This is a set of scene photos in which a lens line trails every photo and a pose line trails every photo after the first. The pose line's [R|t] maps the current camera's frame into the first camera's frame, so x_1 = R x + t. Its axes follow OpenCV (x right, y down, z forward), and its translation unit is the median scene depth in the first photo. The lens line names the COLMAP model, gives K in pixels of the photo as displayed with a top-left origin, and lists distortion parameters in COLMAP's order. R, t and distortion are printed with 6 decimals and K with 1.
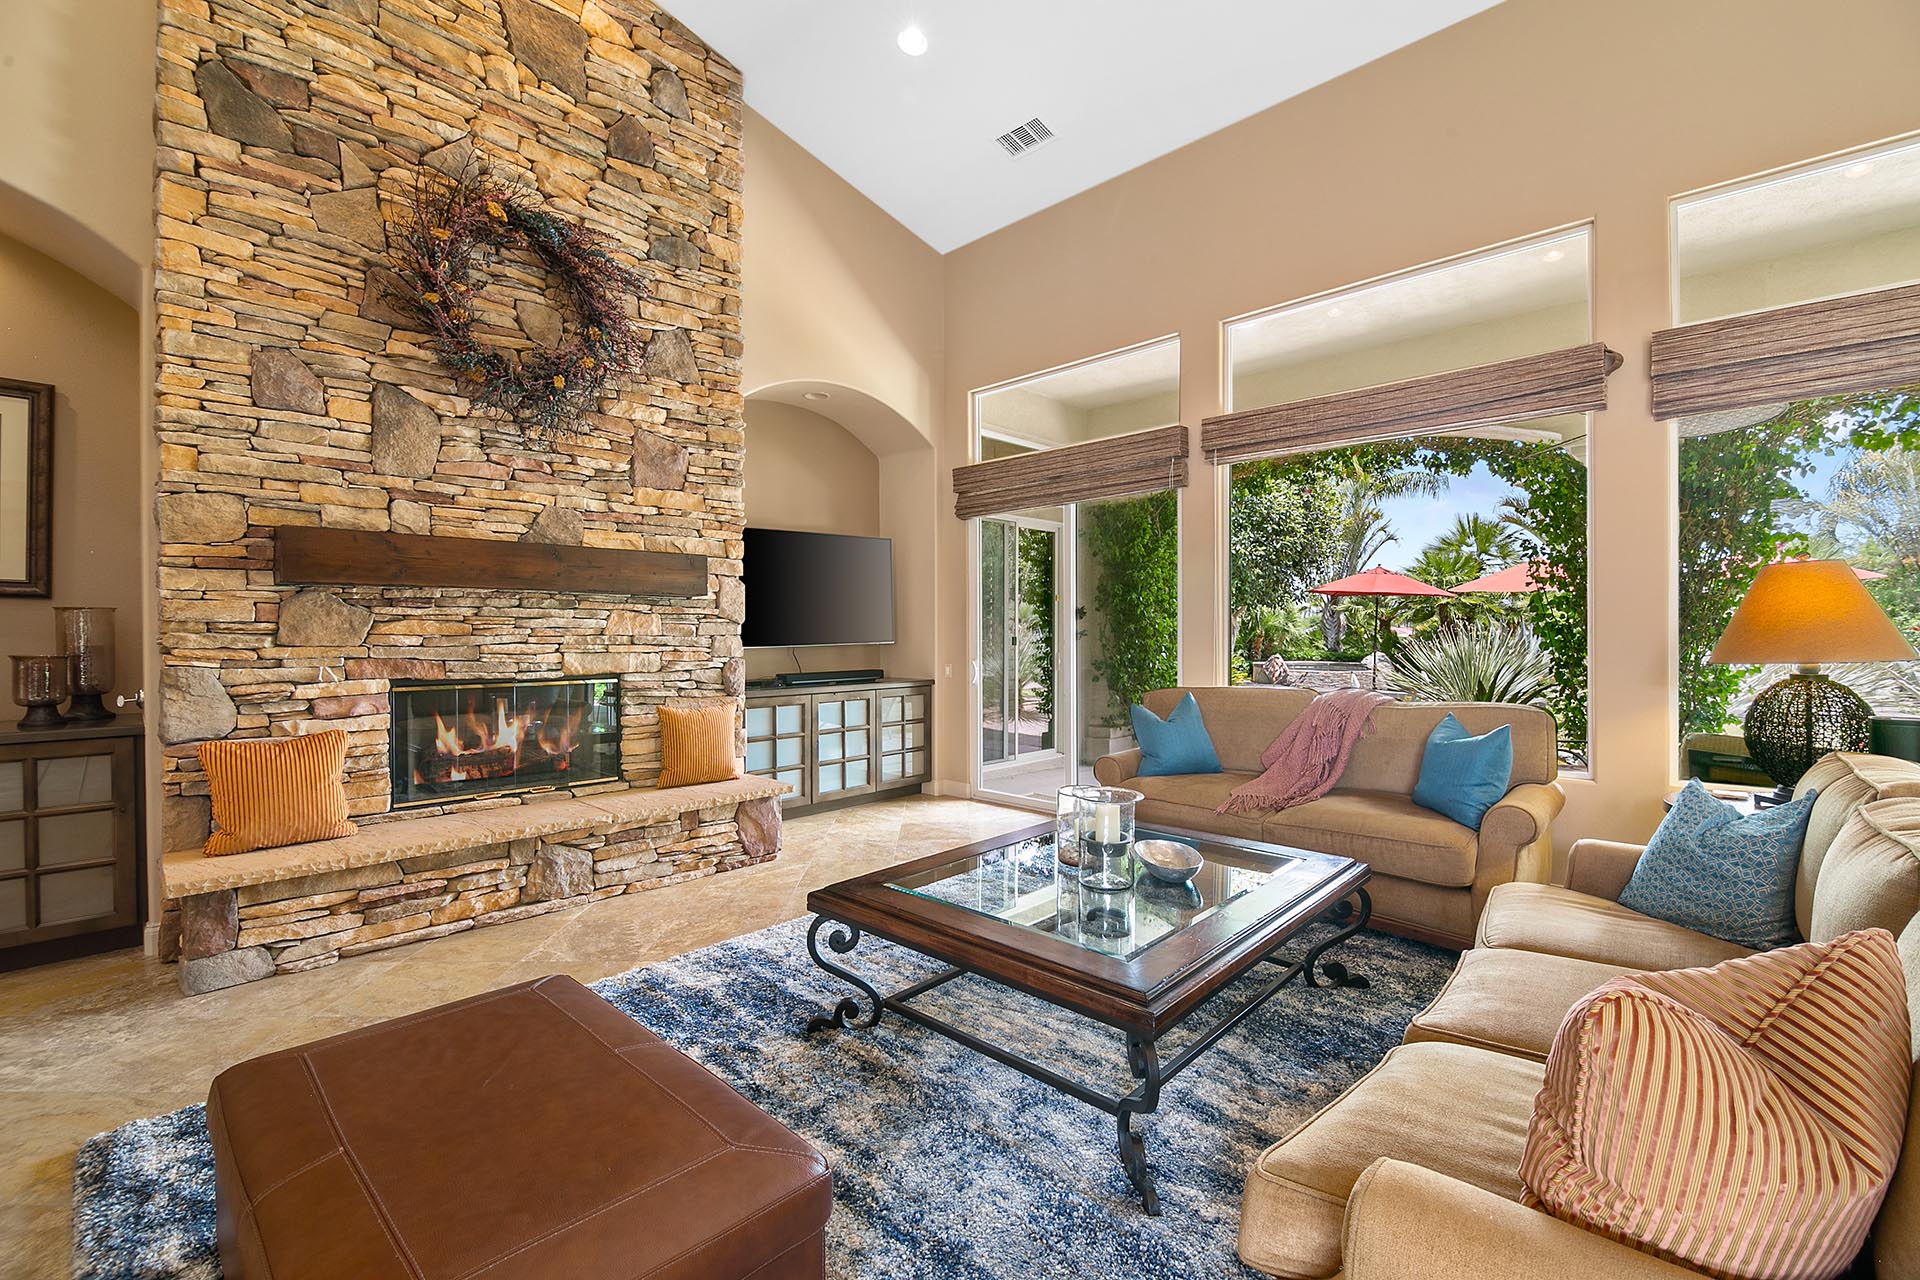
lens RADIAL K [[806.5, 0, 960.1], [0, 806.5, 636.1], [0, 0, 1]] dist [-0.013353, -0.001354]
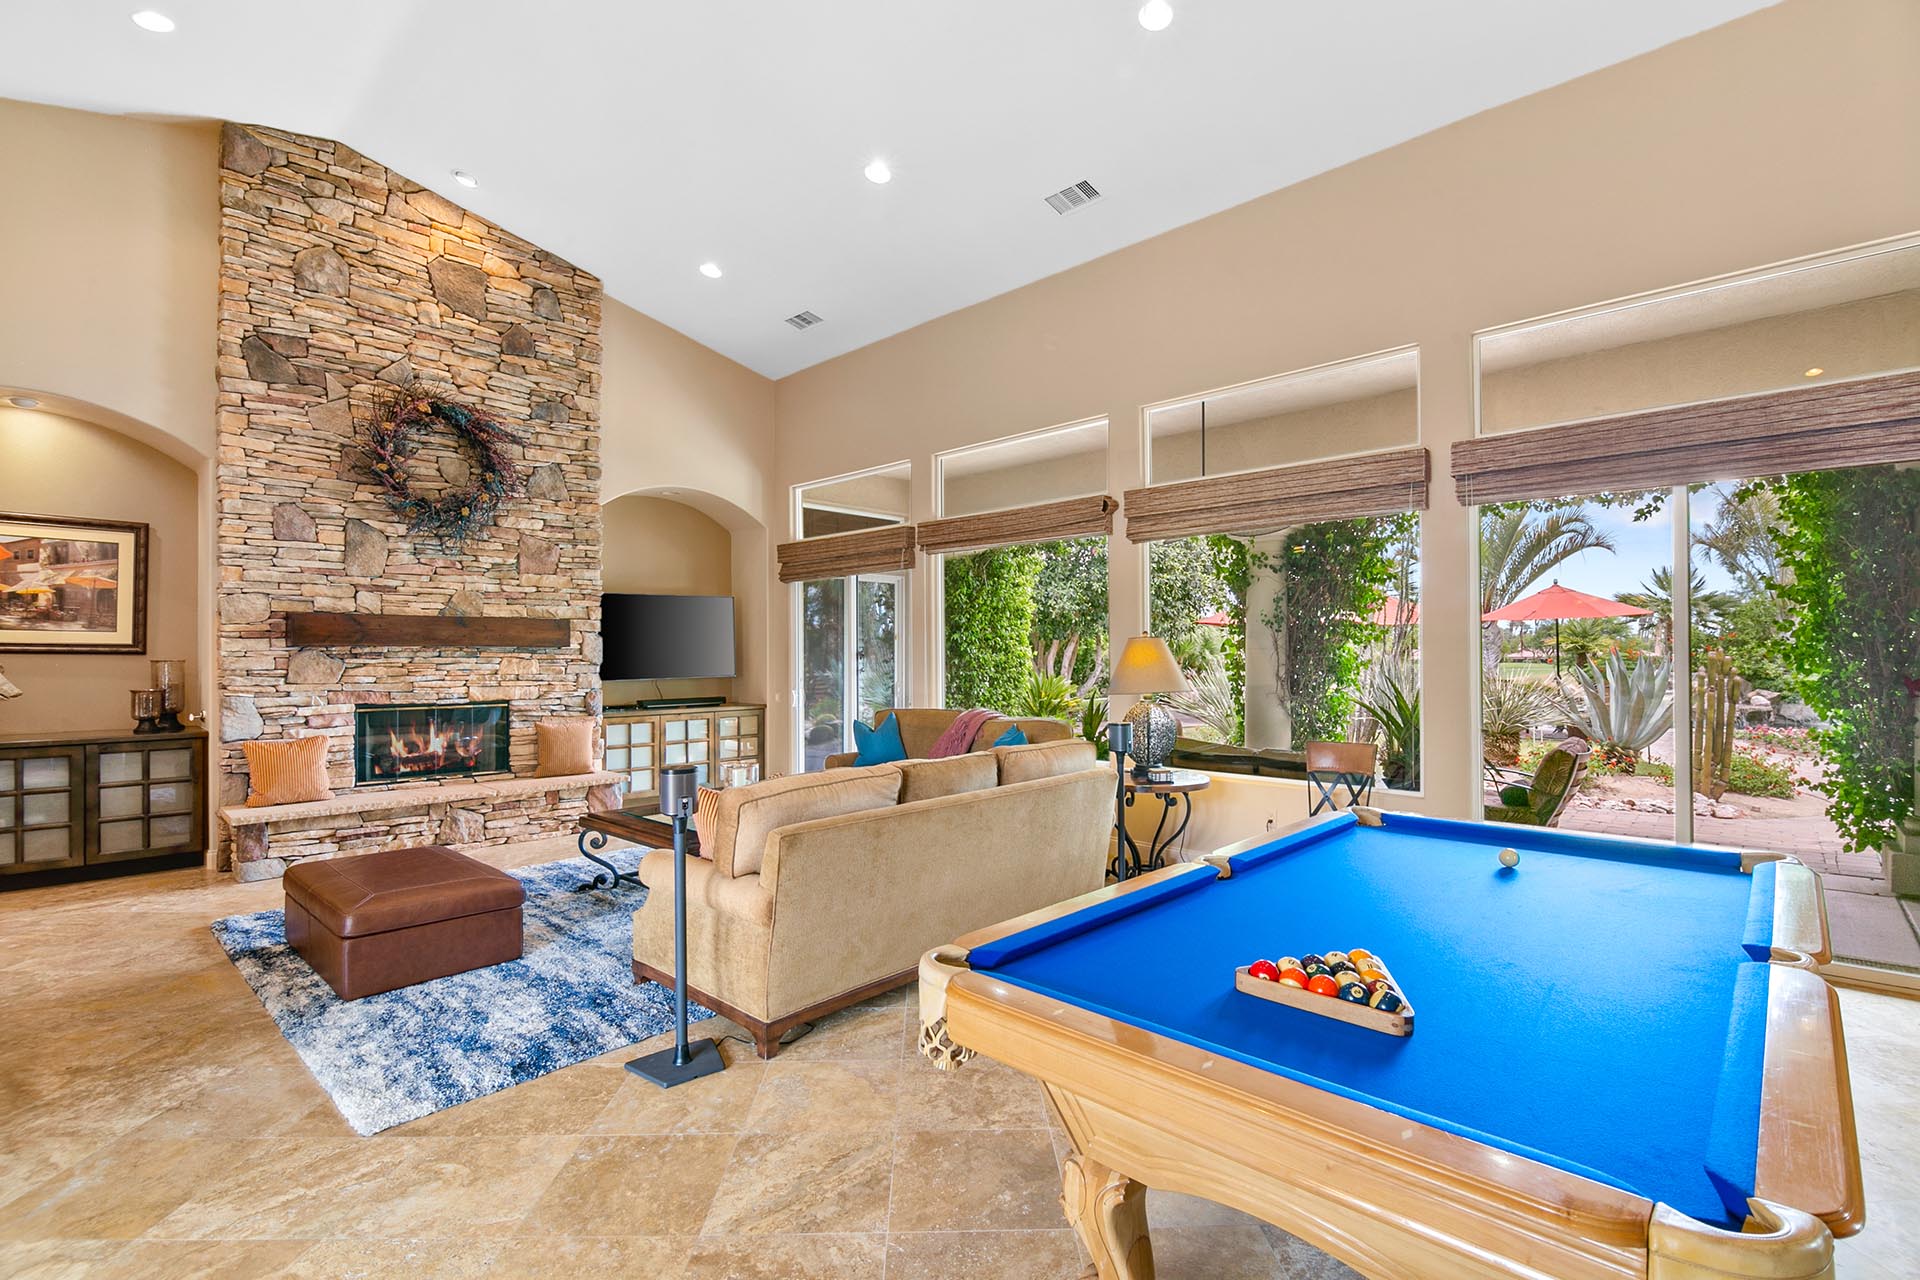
lens RADIAL K [[870.4, 0, 961.7], [0, 870.4, 647.1], [0, 0, 1]] dist [-0.012670, -0.000942]
pose [[0.999995, -0.001362, 0.002950, 0.466499], [0.001401, 0.999910, -0.013360, -0.032839], [-0.002931, 0.013364, 0.999906, -0.690137]]
